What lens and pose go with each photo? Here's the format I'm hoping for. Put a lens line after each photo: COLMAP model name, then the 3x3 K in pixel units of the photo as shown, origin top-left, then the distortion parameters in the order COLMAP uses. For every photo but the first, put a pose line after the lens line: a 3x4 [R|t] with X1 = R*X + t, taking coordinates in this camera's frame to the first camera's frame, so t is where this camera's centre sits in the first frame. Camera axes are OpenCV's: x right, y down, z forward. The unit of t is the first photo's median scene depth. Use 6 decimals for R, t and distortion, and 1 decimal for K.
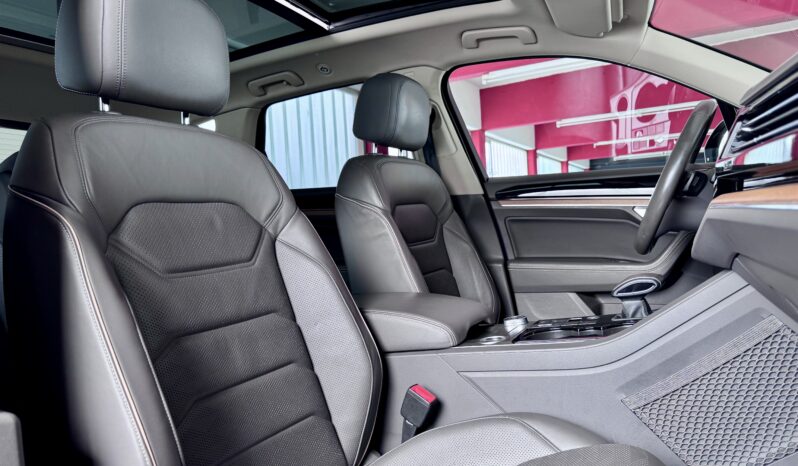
lens RADIAL K [[562.0, 0, 399.6], [0, 562.0, 217.2], [0, 0, 1]] dist [0.098012, -0.175942]
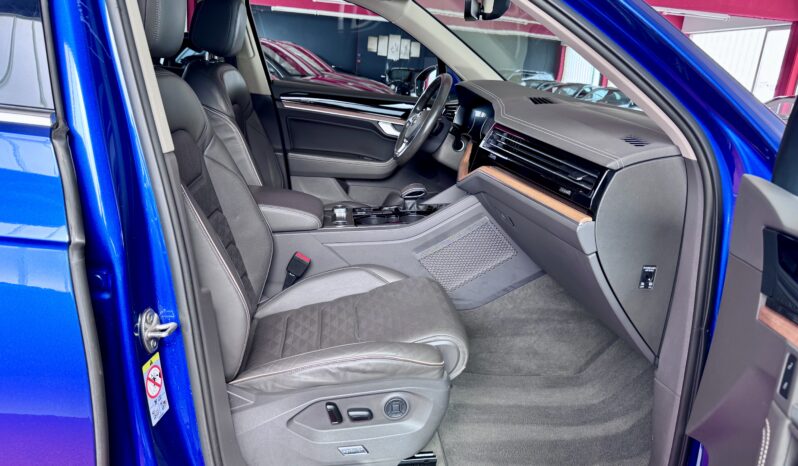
lens RADIAL K [[562.0, 0, 399.6], [0, 562.0, 217.2], [0, 0, 1]] dist [0.098012, -0.175942]
pose [[0.808107, -0.013360, 0.588884, -0.643854], [-0.149097, 0.962546, 0.226440, -0.191444], [-0.569853, -0.270788, 0.775849, -0.350375]]
